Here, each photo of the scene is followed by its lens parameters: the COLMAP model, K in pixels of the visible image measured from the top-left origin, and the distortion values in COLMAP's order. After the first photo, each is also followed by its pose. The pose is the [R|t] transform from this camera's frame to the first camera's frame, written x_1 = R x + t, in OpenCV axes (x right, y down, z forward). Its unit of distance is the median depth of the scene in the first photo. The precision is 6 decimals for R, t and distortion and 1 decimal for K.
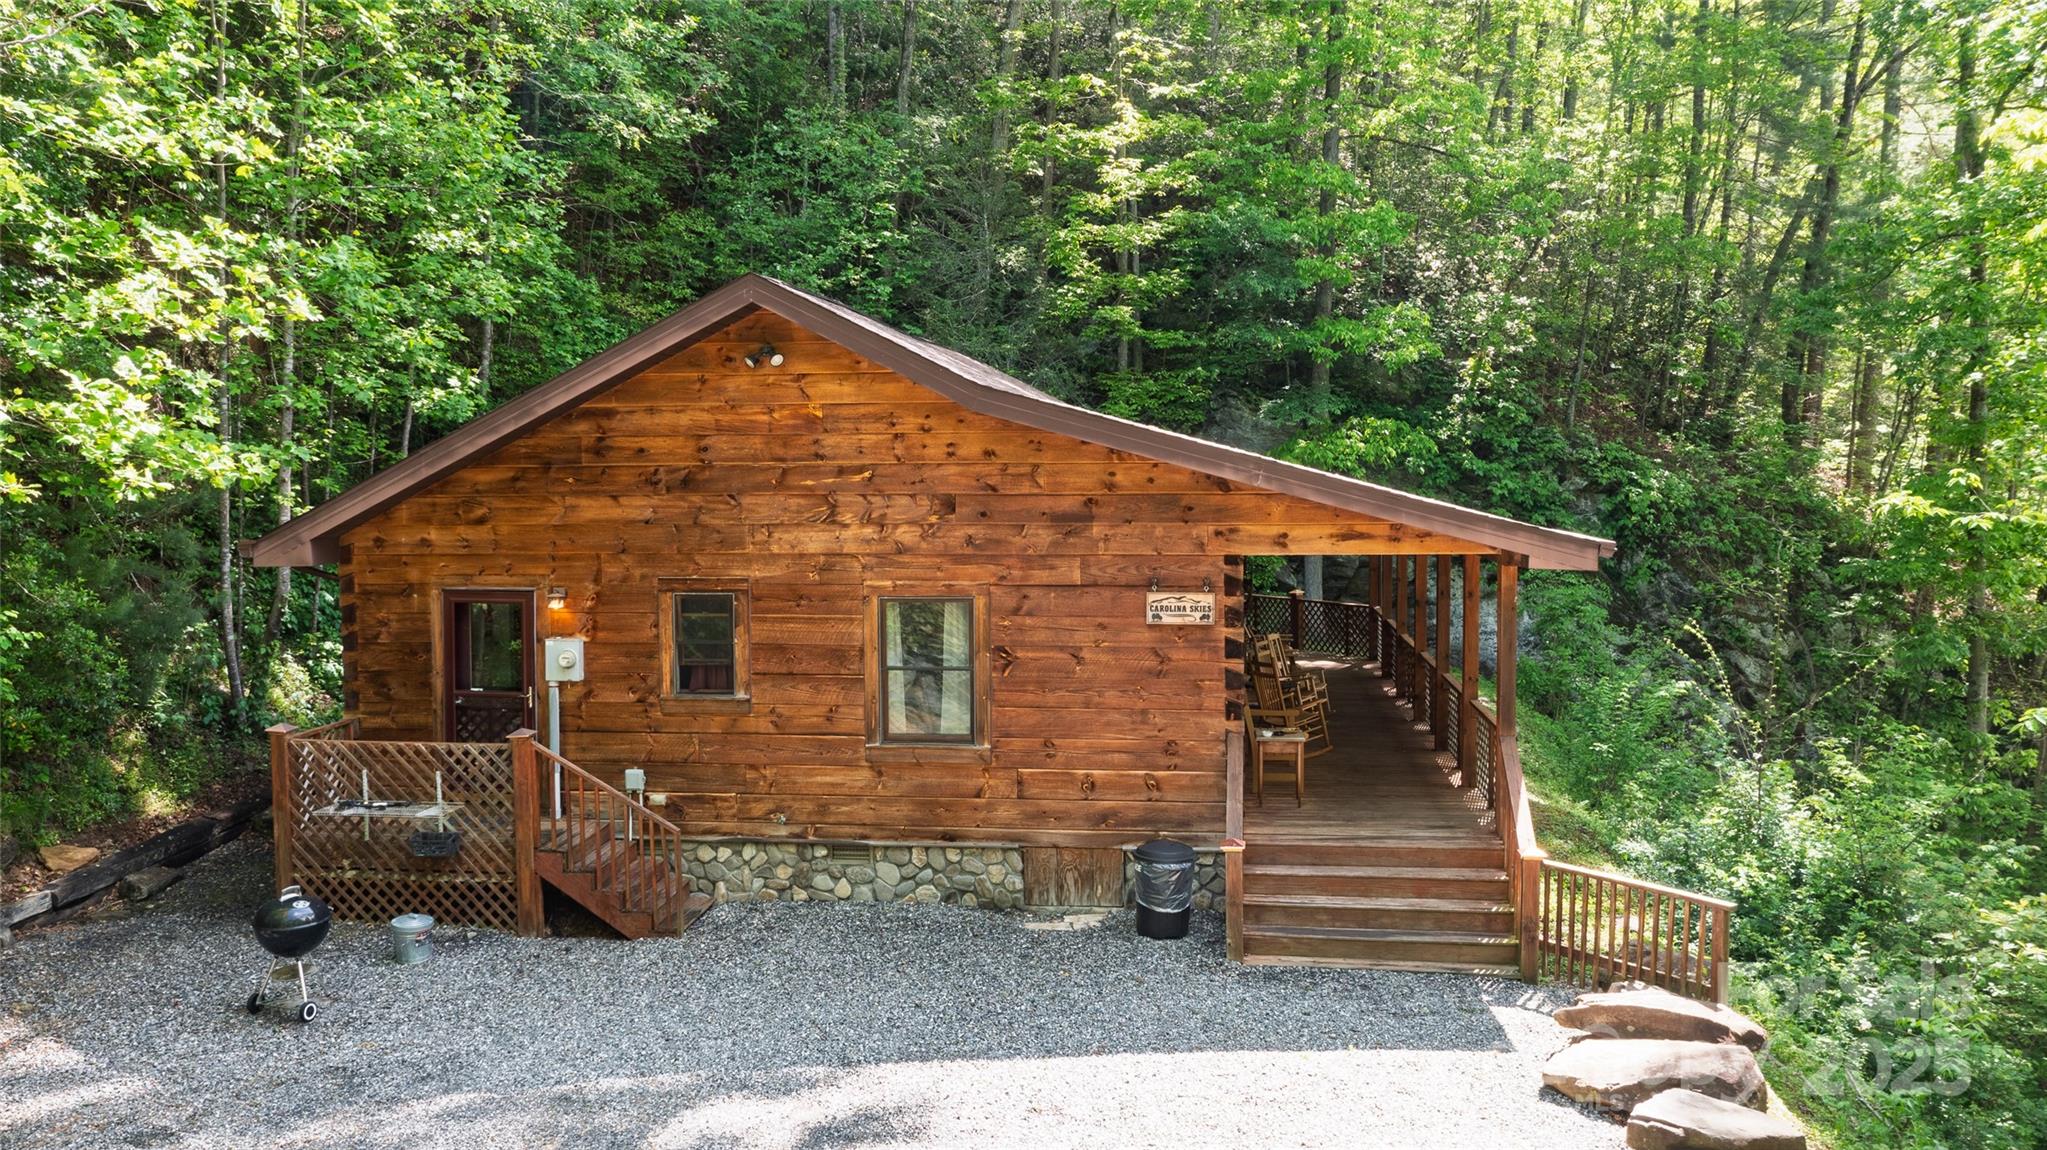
lens RADIAL K [[1551.2, 0, 1006.8], [0, 1551.2, 573.6], [0, 0, 1]] dist [-0.024484, -0.002137]
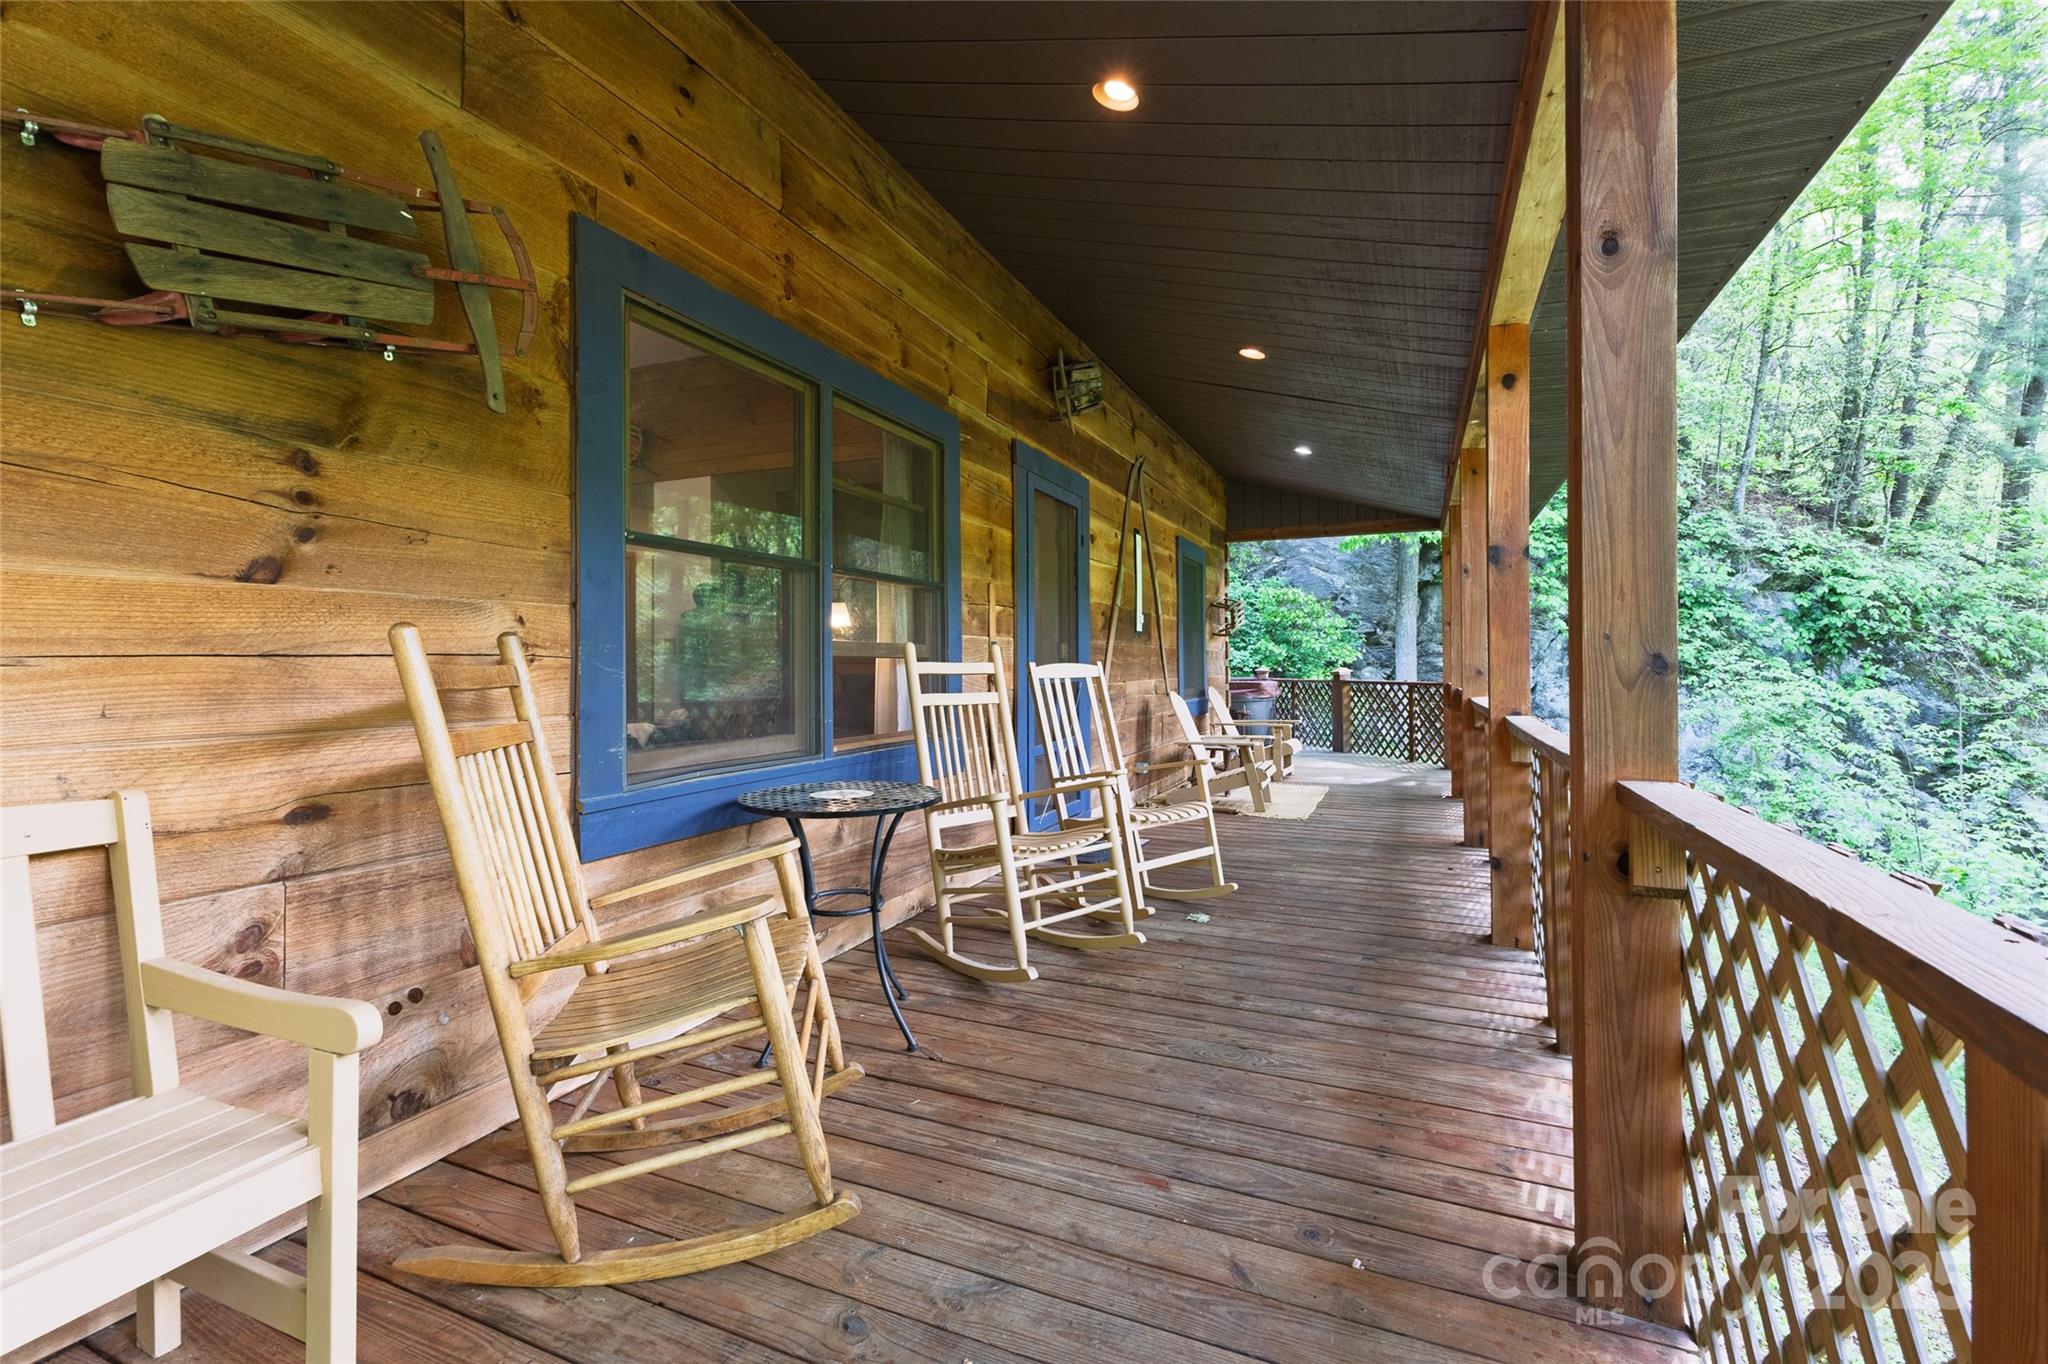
lens RADIAL K [[885.9, 0, 1015.2], [0, 885.9, 644.2], [0, 0, 1]] dist [0.004111, 0.000685]
pose [[0.961806, 0.004735, -0.273691, 0.309885], [-0.027360, 0.996506, -0.078911, 0.071082], [0.272361, 0.083386, 0.958575, 1.155127]]
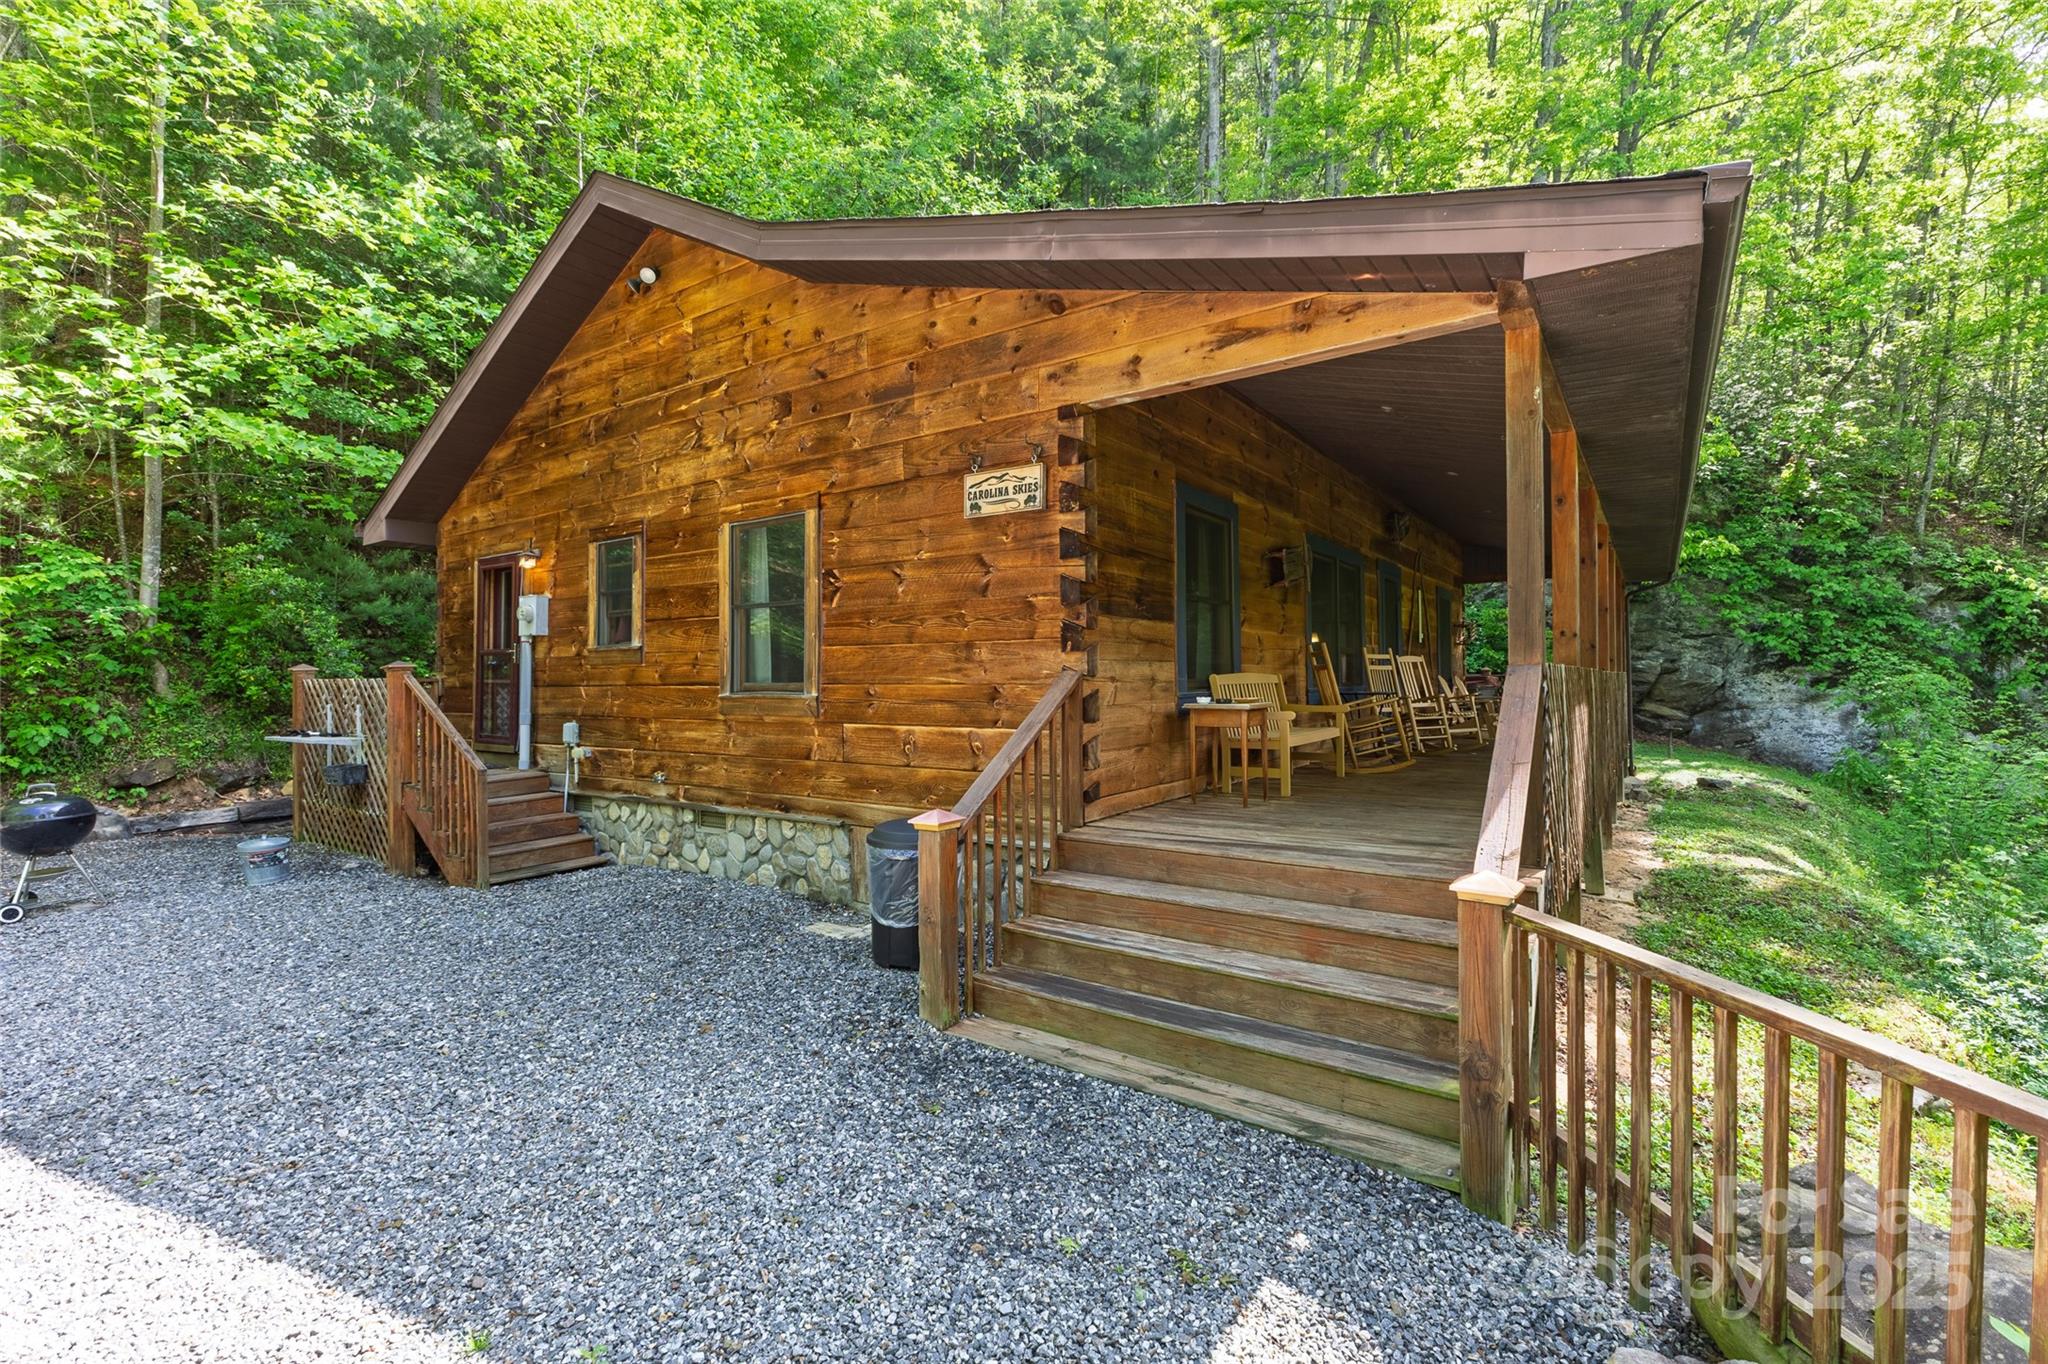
lens RADIAL K [[885.9, 0, 1036.5], [0, 885.9, 674.1], [0, 0, 1]] dist [0.004111, 0.000685]
pose [[0.895444, 0.000525, -0.445175, 0.293048], [-0.029693, 0.997843, -0.058550, 0.123061], [0.444184, 0.065647, 0.893527, 0.633562]]
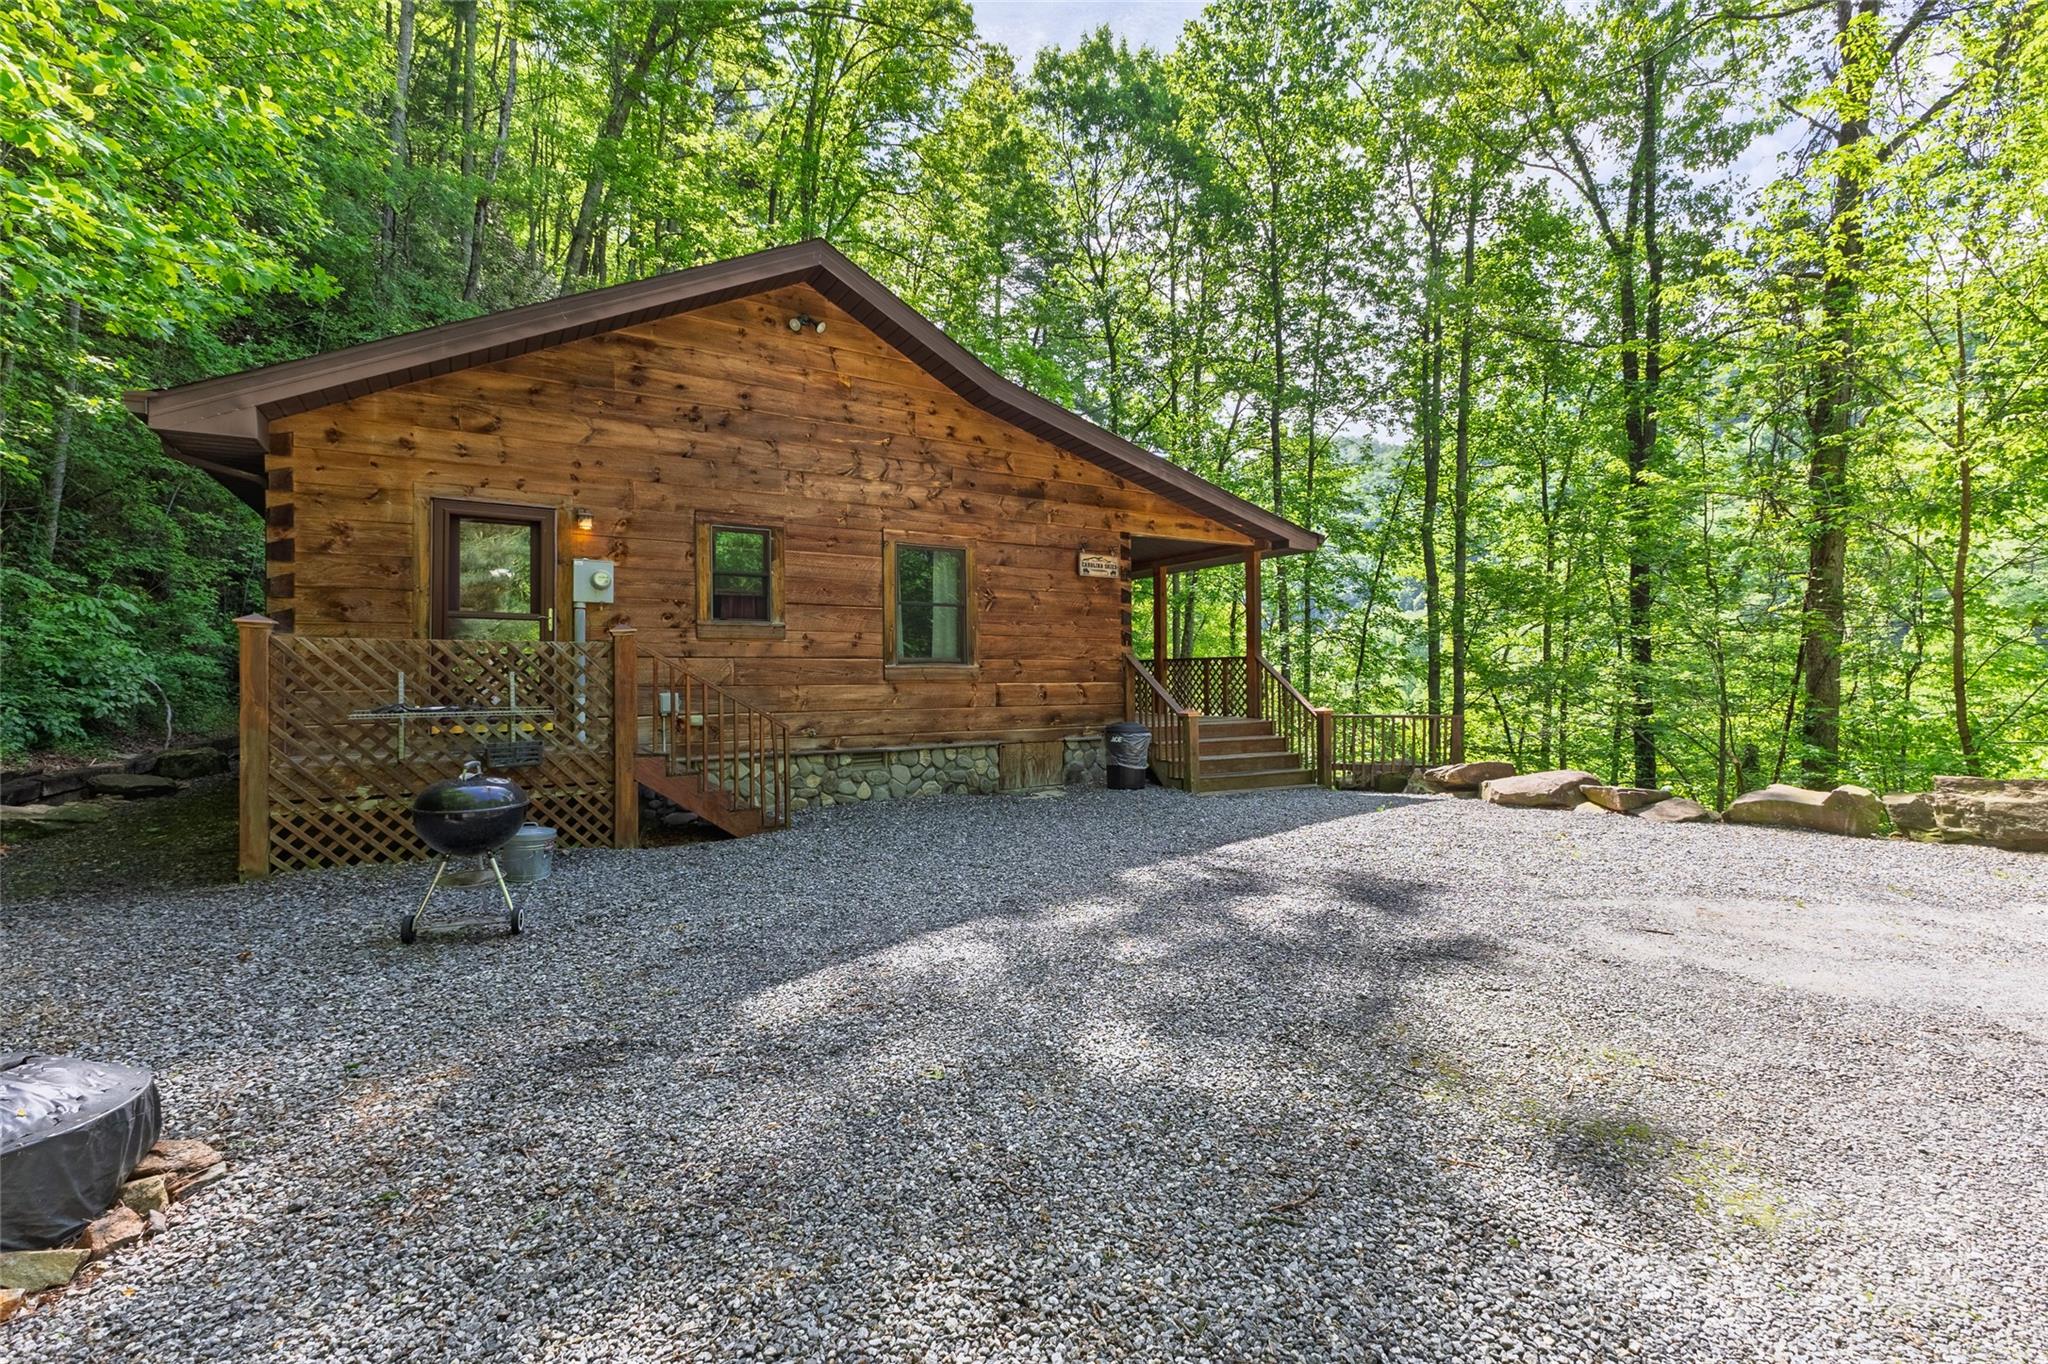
lens RADIAL K [[885.9, 0, 1026.3], [0, 885.9, 673.4], [0, 0, 1]] dist [0.004111, 0.000685]
pose [[0.772031, 0.009188, 0.635518, -0.441368], [0.041414, 0.997043, -0.064725, 0.165558], [-0.634234, 0.076289, 0.769368, 0.408540]]
